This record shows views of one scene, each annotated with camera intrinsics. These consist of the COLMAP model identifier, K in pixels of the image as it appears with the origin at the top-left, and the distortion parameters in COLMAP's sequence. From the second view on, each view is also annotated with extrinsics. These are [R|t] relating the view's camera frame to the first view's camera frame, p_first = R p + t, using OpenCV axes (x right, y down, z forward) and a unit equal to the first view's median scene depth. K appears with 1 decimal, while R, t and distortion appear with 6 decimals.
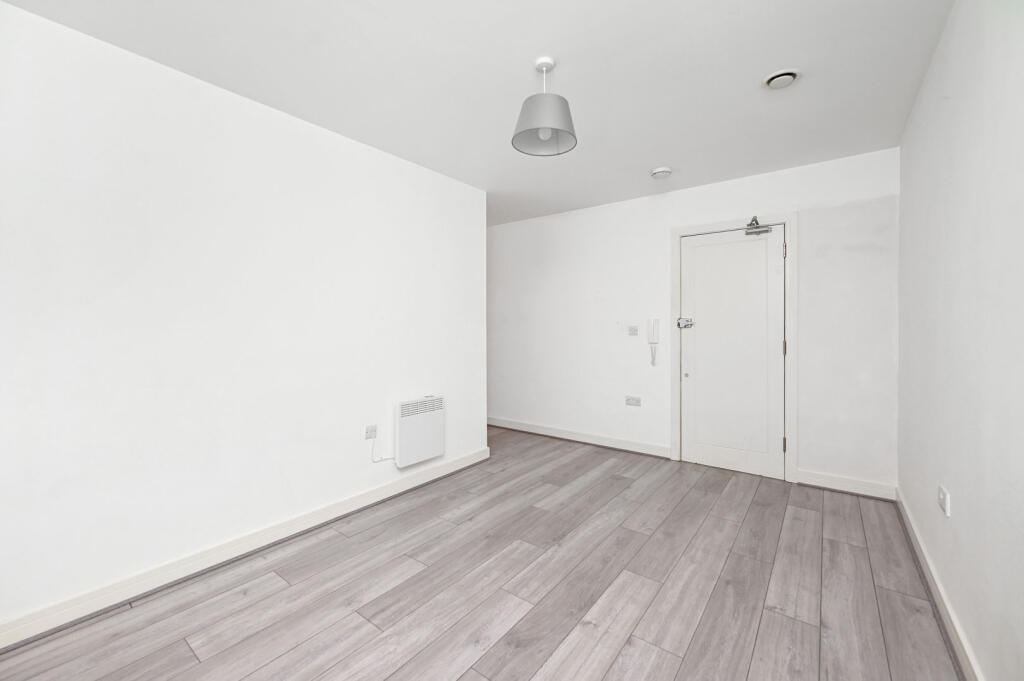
lens RADIAL K [[411.4, 0, 509.8], [0, 411.4, 325.9], [0, 0, 1]] dist [-0.001955, -0.000208]
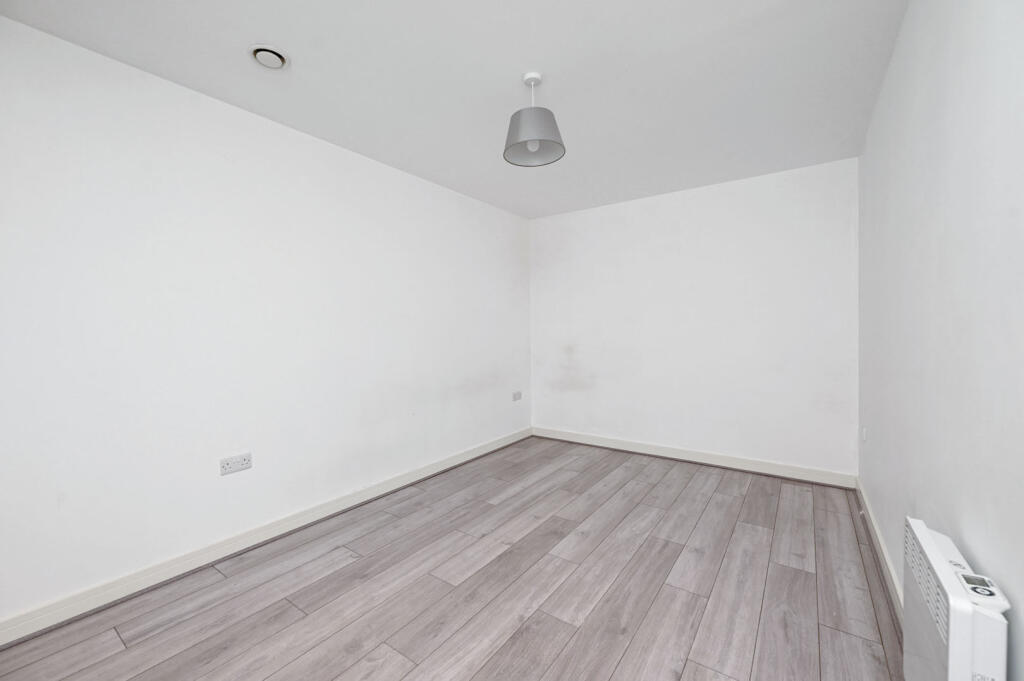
lens RADIAL K [[411.4, 0, 509.8], [0, 411.4, 325.9], [0, 0, 1]] dist [-0.001955, -0.000208]
pose [[-0.999494, 0.012481, -0.029240, 0.182537], [0.012927, 0.999802, -0.015136, 0.010765], [0.029045, -0.015506, -0.999458, 2.037089]]
